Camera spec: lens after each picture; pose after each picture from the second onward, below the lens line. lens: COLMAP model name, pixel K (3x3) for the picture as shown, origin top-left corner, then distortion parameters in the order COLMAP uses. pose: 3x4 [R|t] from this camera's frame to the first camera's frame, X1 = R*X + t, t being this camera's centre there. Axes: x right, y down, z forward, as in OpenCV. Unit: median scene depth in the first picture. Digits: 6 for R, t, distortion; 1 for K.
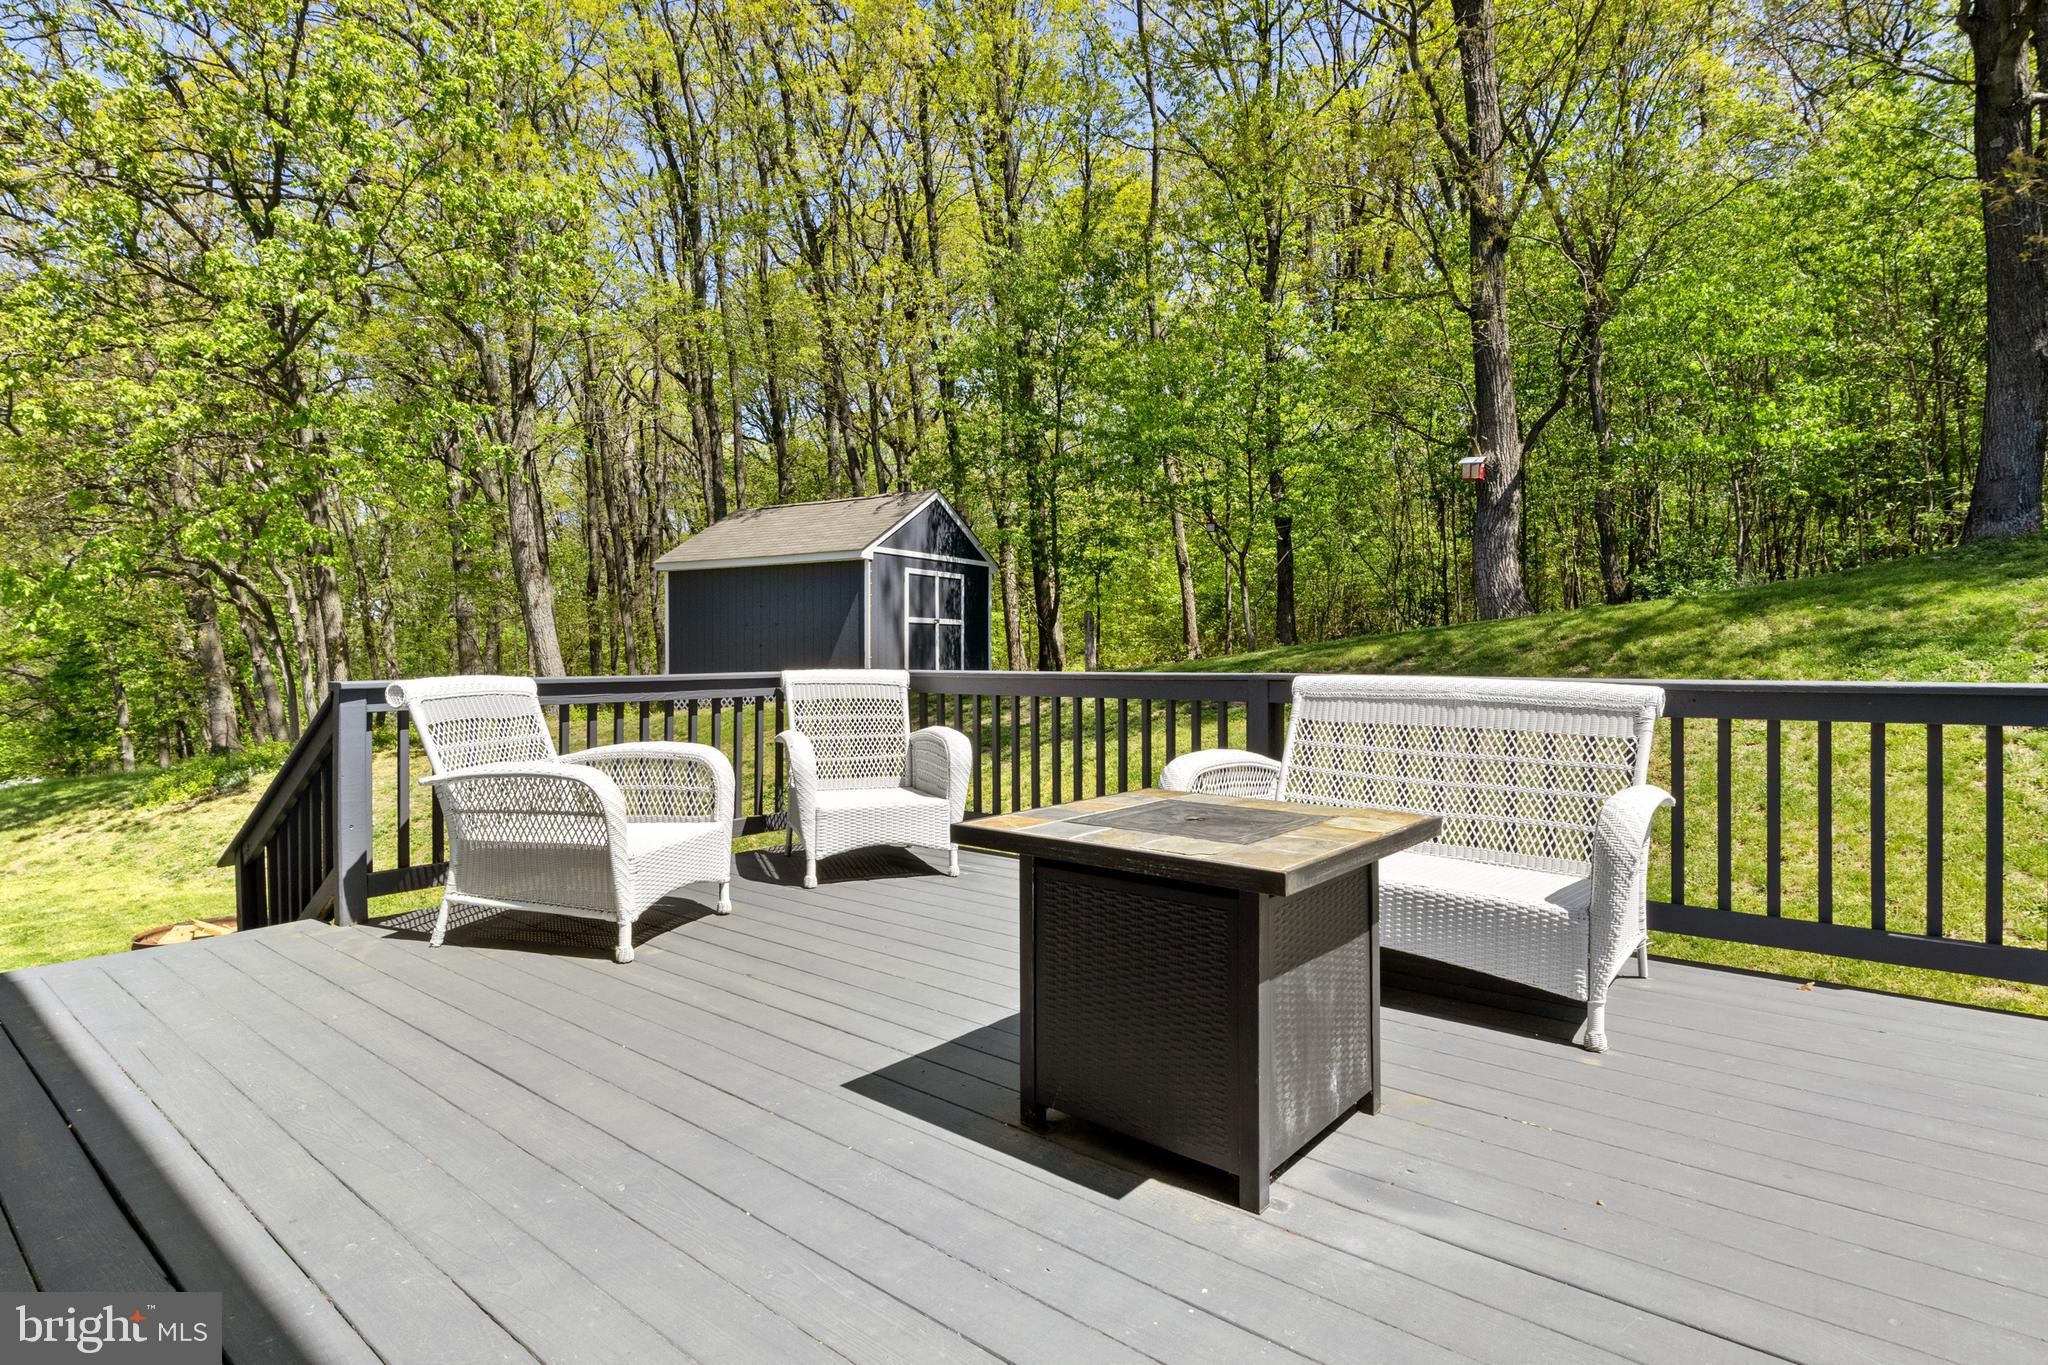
lens RADIAL K [[1039.4, 0, 1015.5], [0, 1039.4, 690.4], [0, 0, 1]] dist [0.005649, -0.000253]
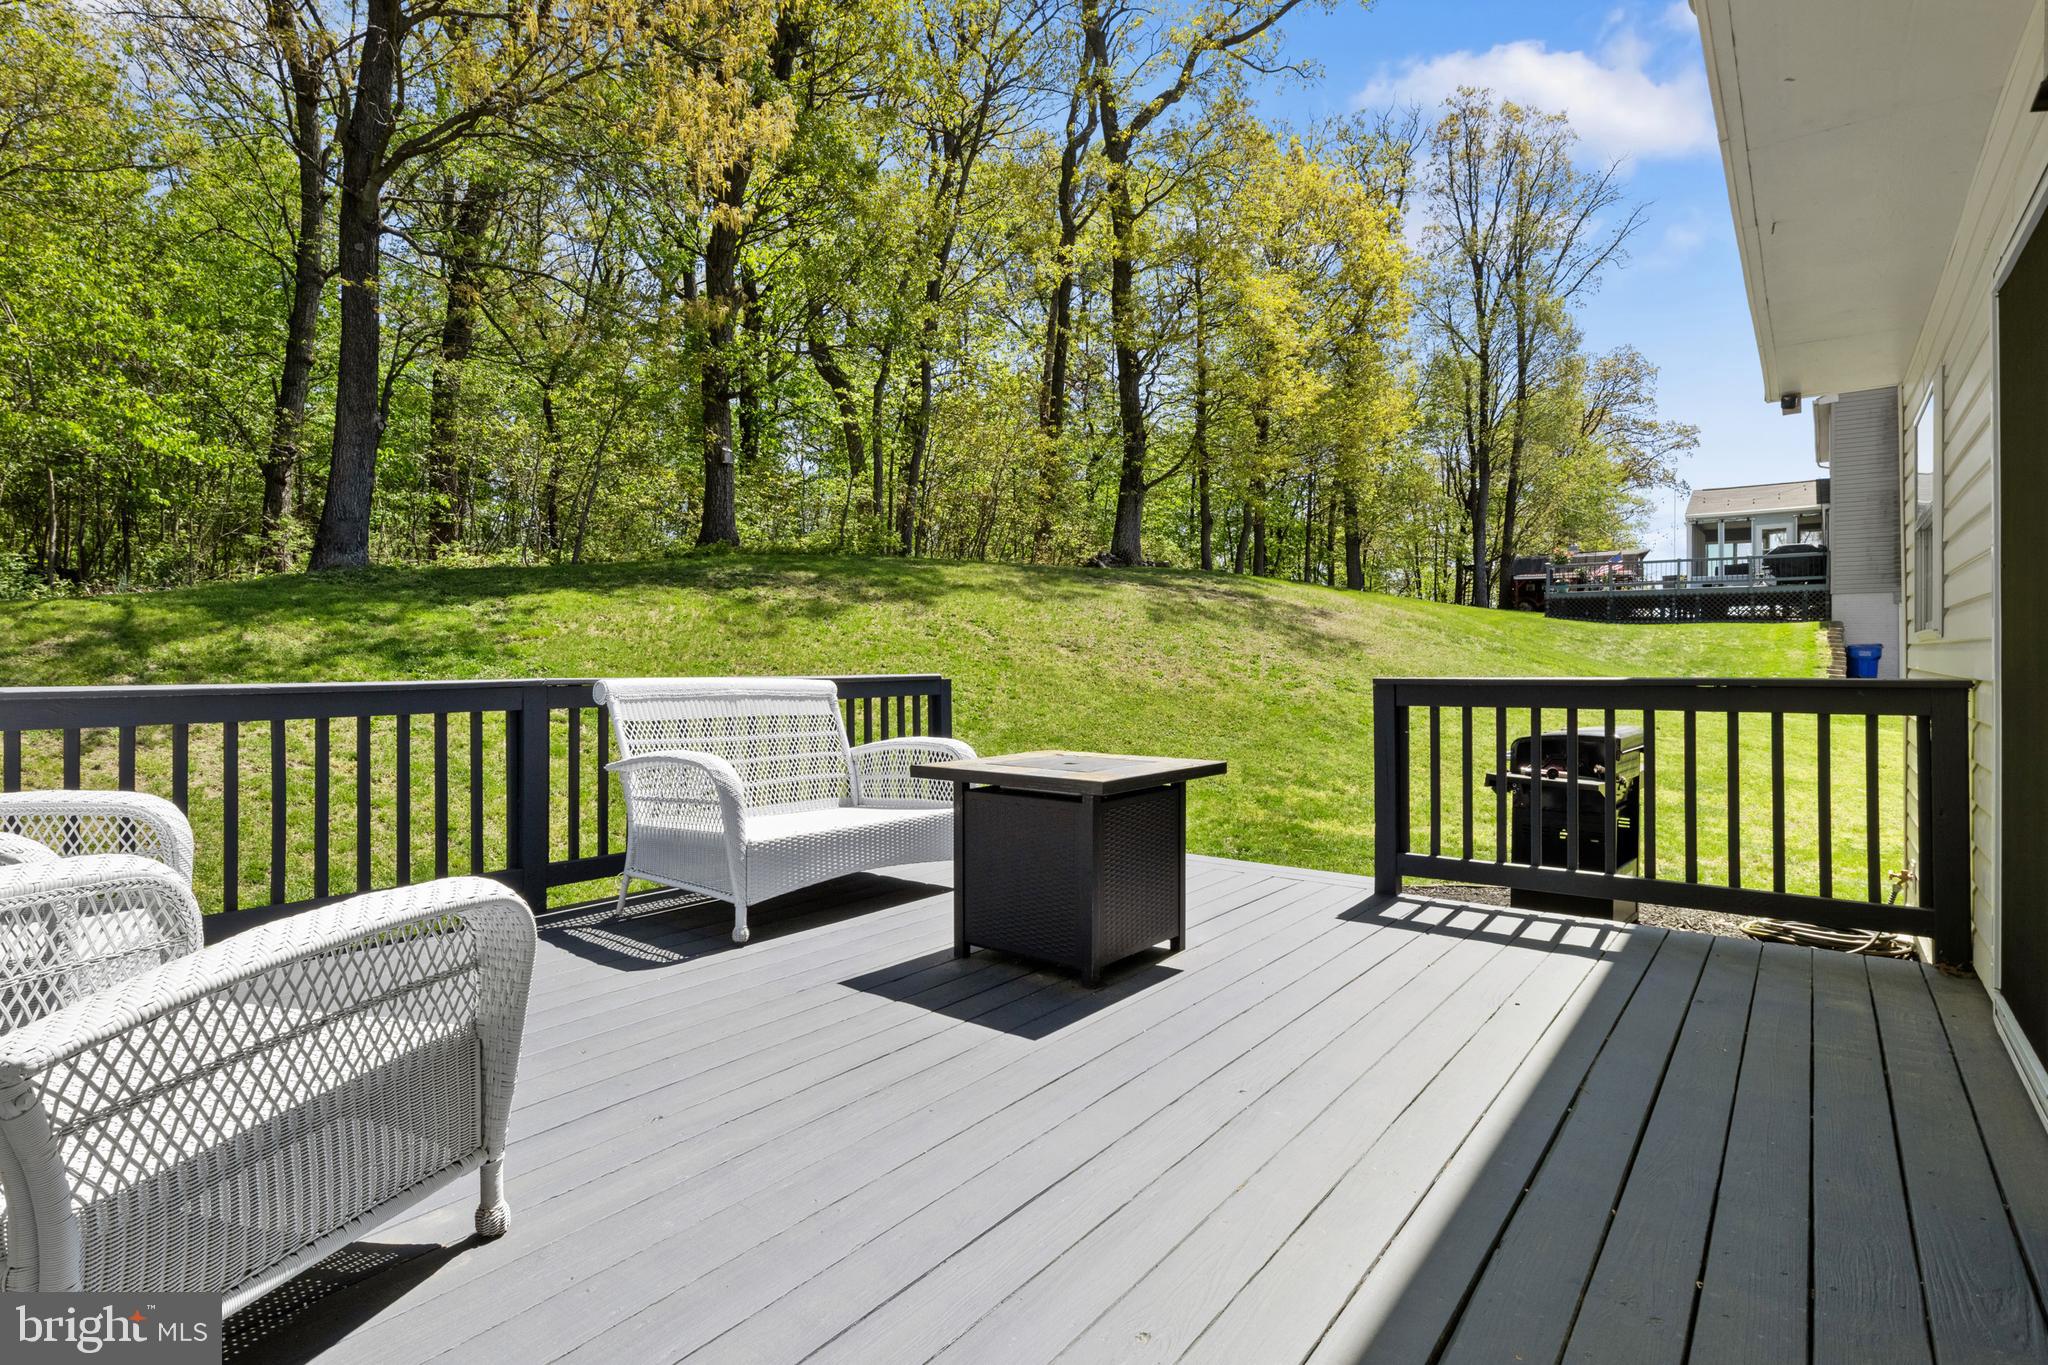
lens RADIAL K [[1039.4, 0, 1015.5], [0, 1039.4, 668.6], [0, 0, 1]] dist [0.005649, -0.000253]
pose [[-0.047130, -0.002975, 0.998884, -0.919746], [0.026788, 0.999632, 0.004241, -0.021312], [-0.998529, 0.026958, -0.047033, 0.755425]]
